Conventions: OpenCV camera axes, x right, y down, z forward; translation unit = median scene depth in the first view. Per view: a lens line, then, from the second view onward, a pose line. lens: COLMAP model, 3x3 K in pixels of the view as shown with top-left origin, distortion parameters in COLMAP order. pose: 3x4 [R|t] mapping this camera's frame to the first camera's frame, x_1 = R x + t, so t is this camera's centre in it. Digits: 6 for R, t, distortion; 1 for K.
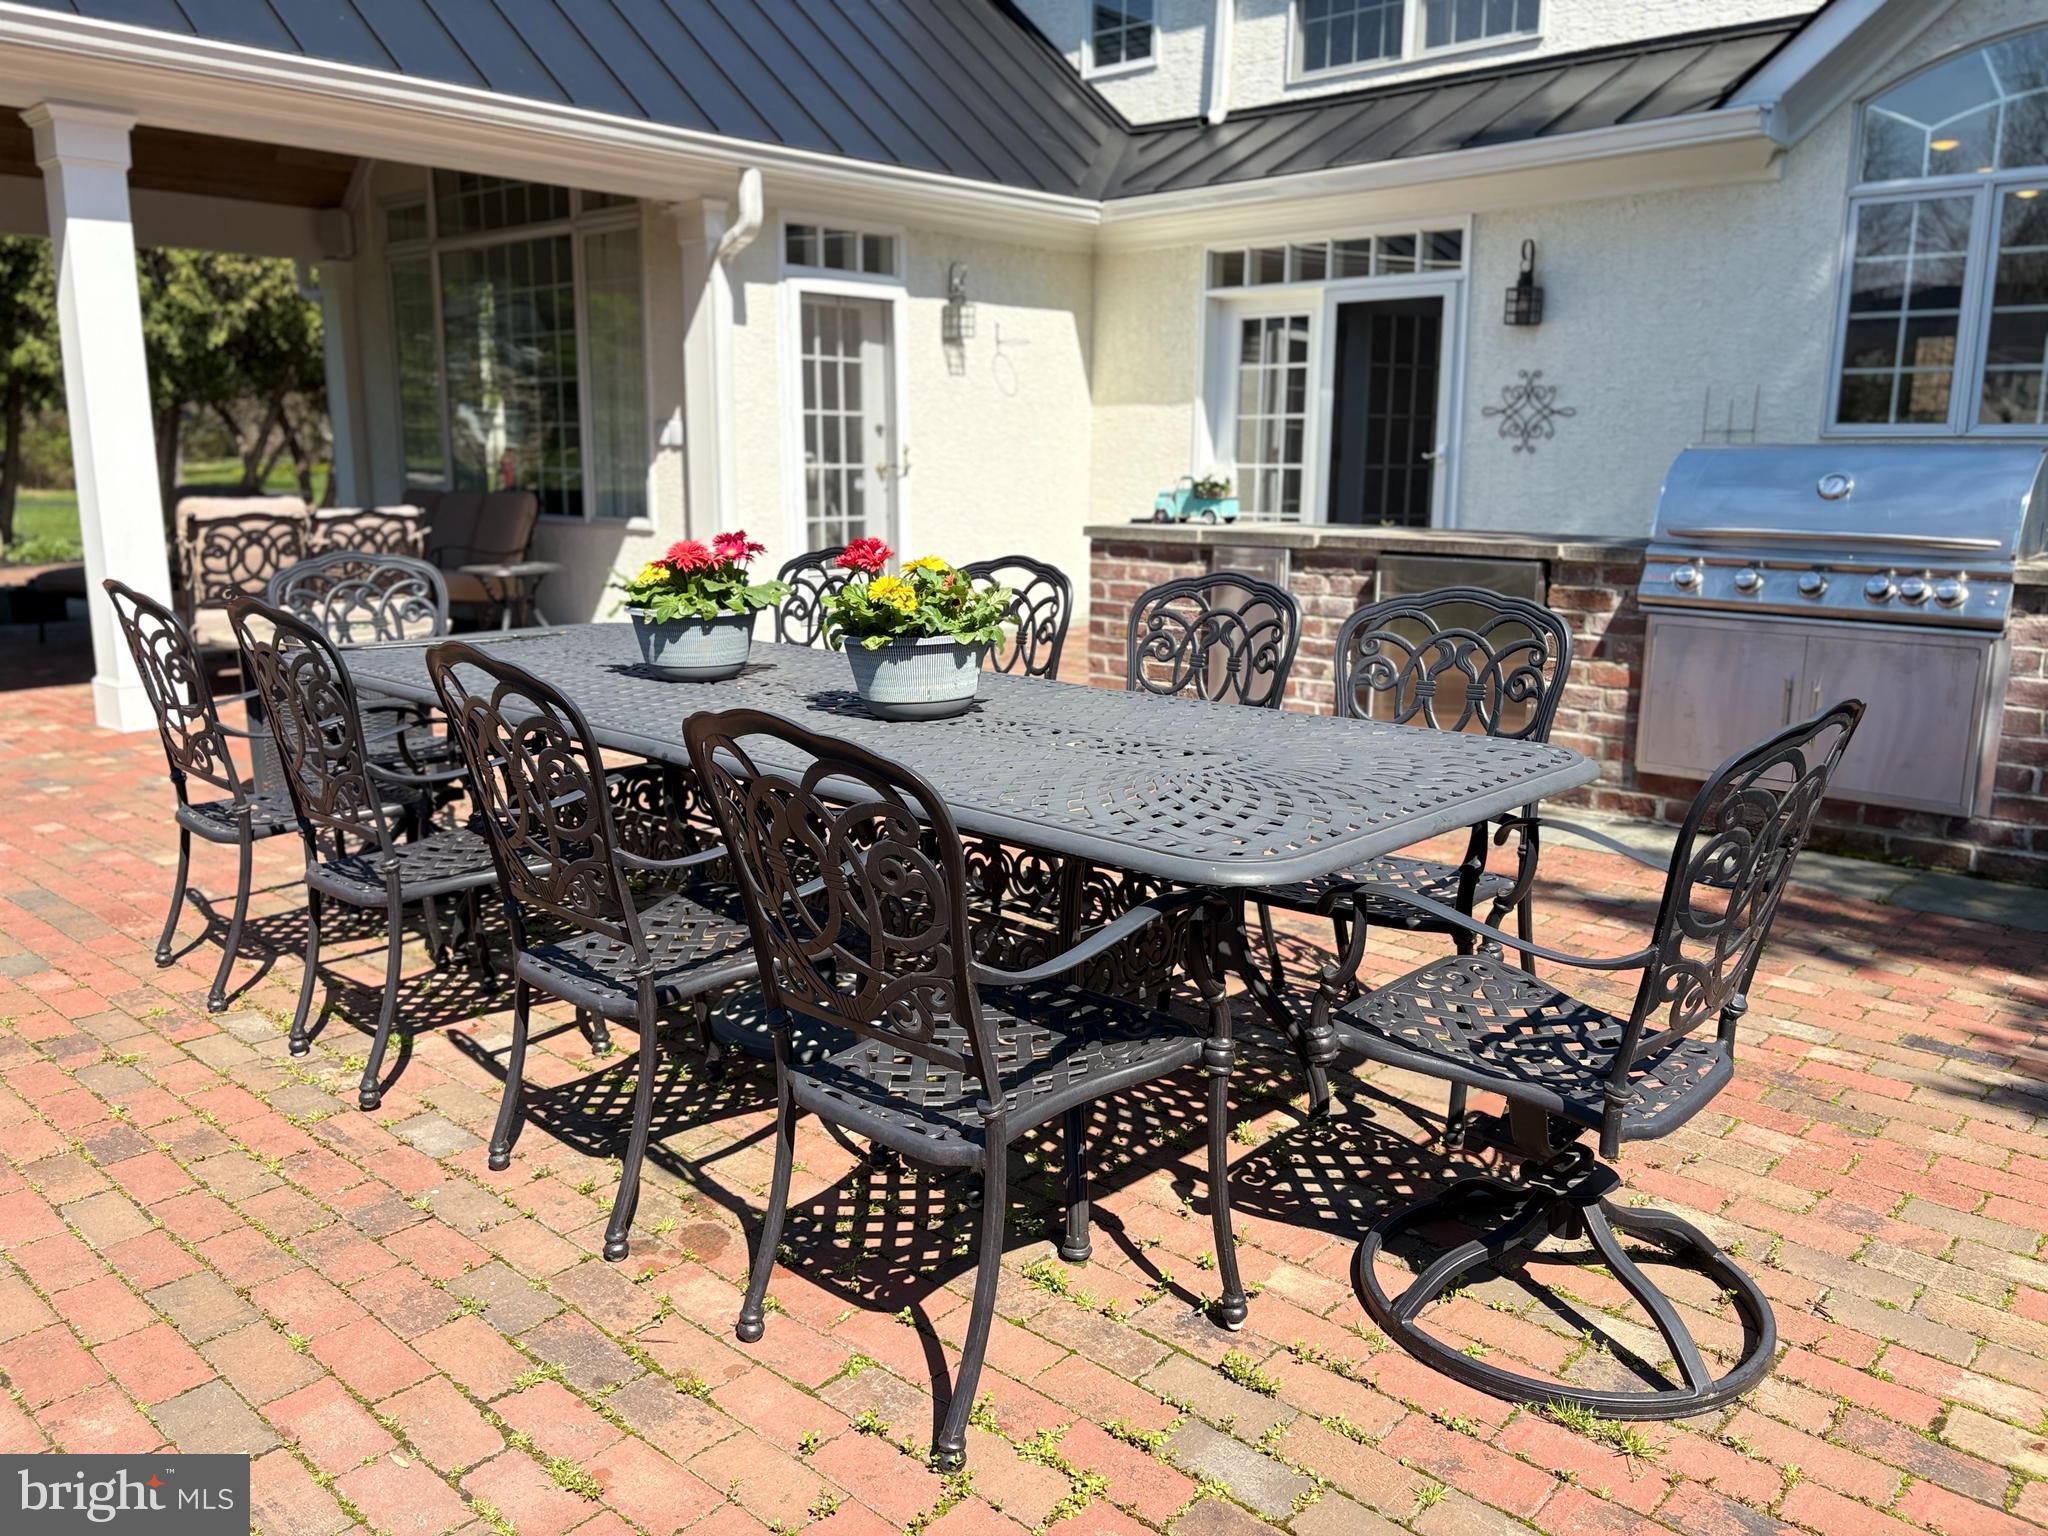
lens RADIAL K [[1554.5, 0, 1022.2], [0, 1554.5, 774.6], [0, 0, 1]] dist [0.005423, 0.003656]
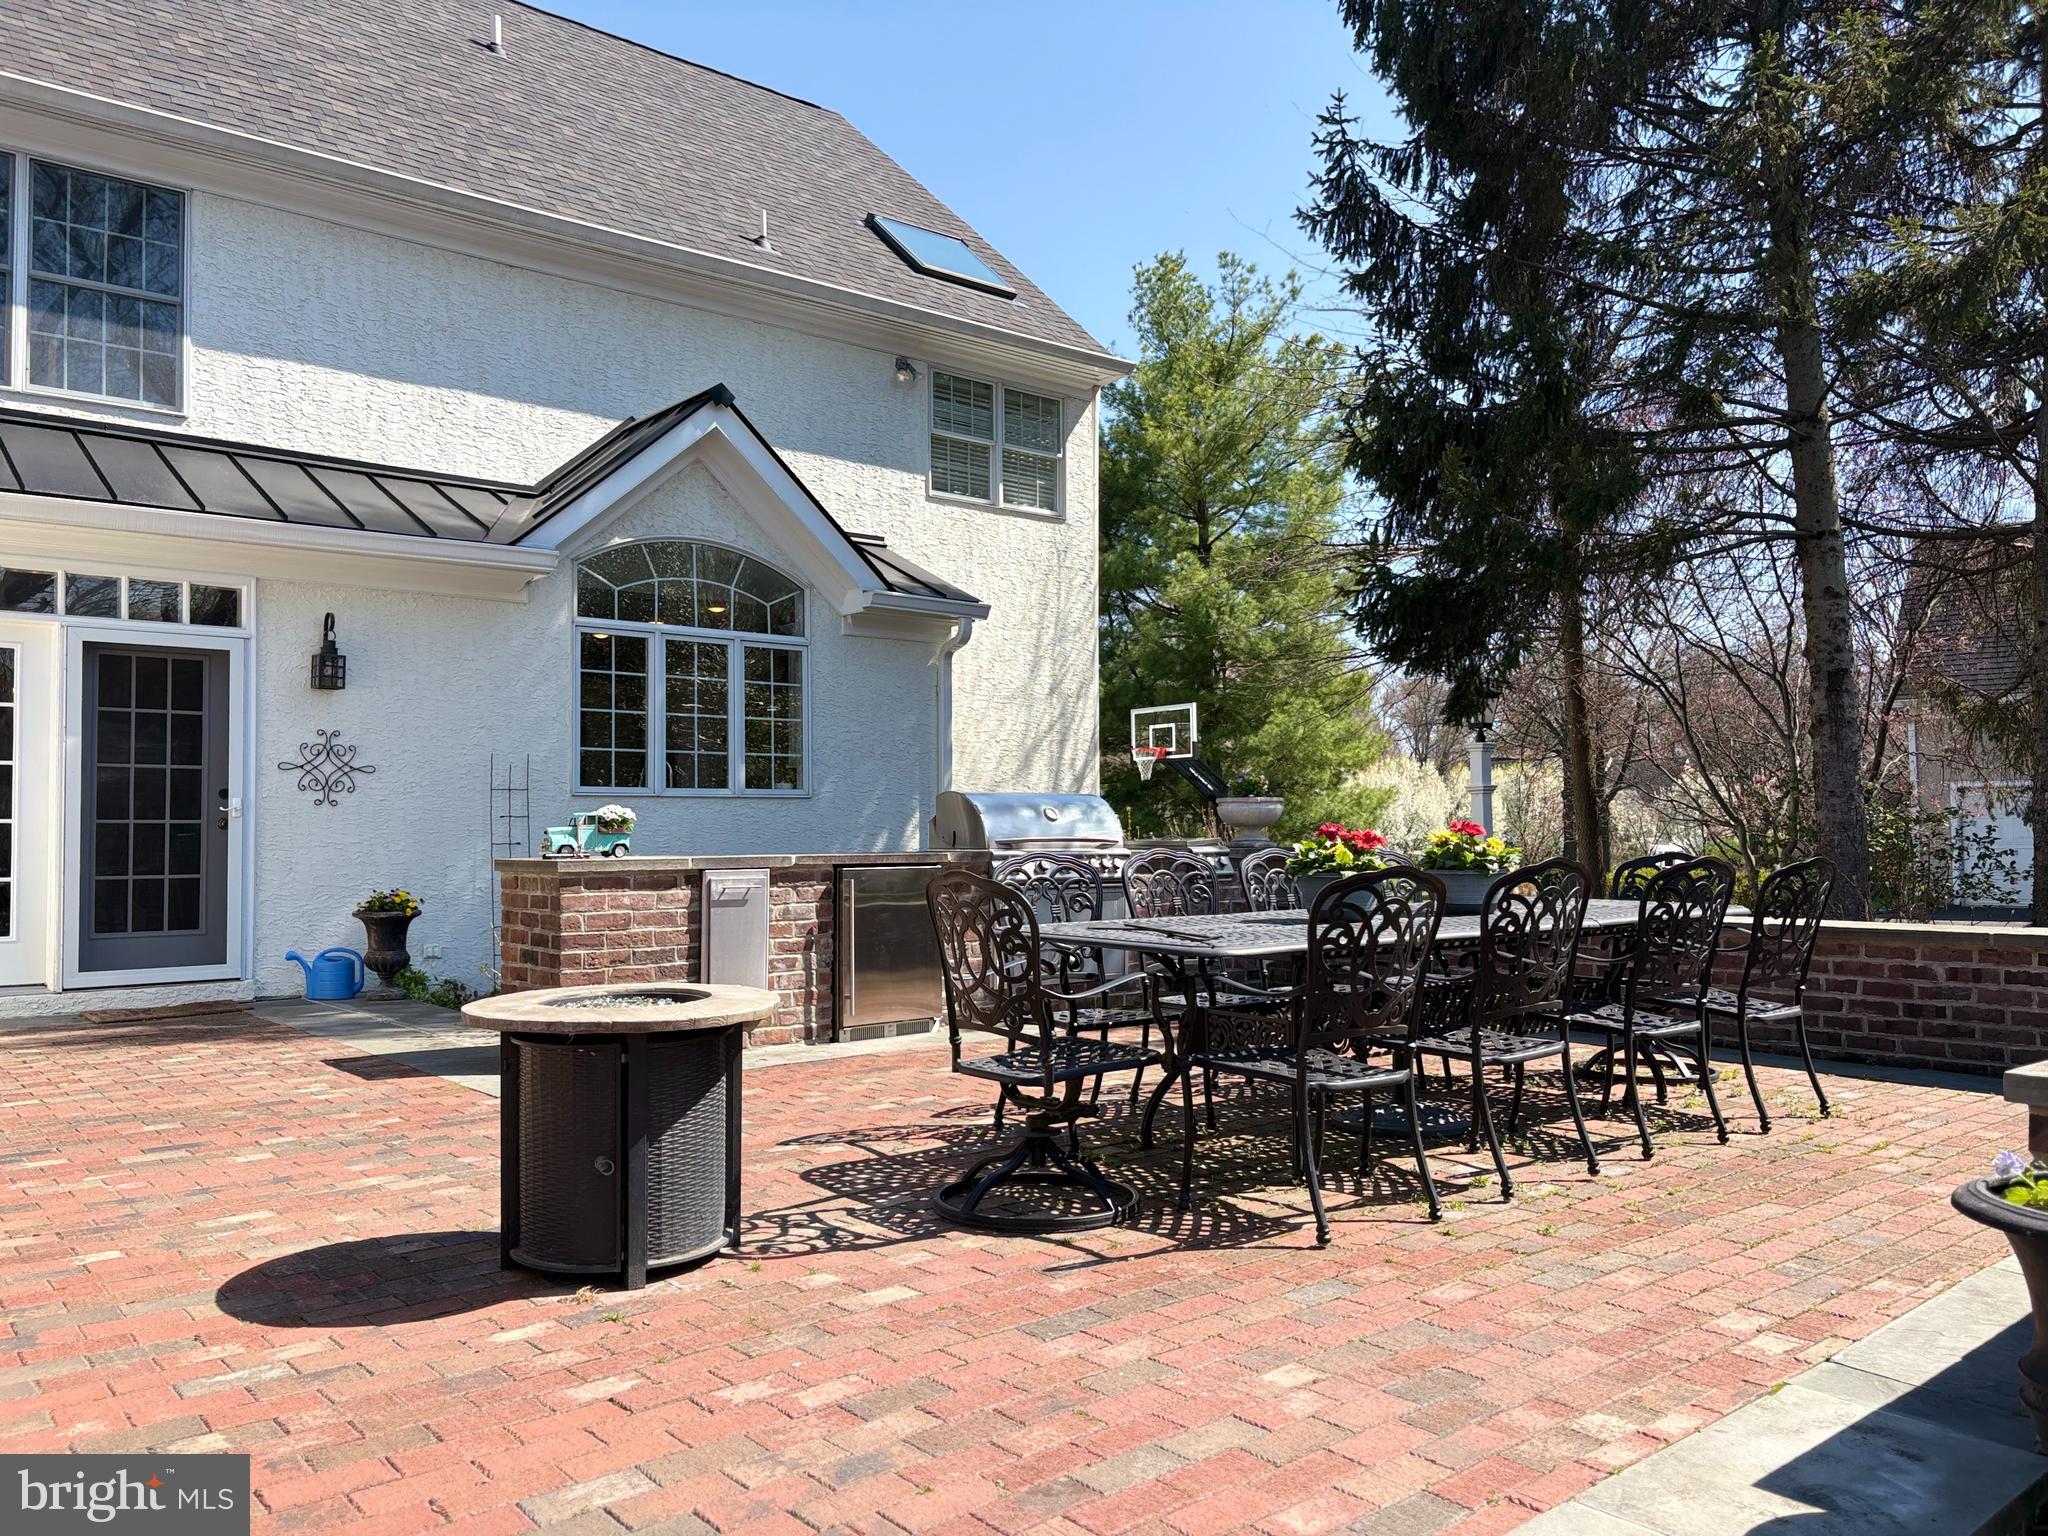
lens RADIAL K [[1554.5, 0, 1021.2], [0, 1554.5, 764.3], [0, 0, 1]] dist [0.005423, 0.003656]
pose [[0.120692, 0.039538, 0.991902, -0.674568], [0.210217, 0.975527, -0.064464, -0.068342], [-0.970176, 0.216295, 0.109427, 0.427633]]
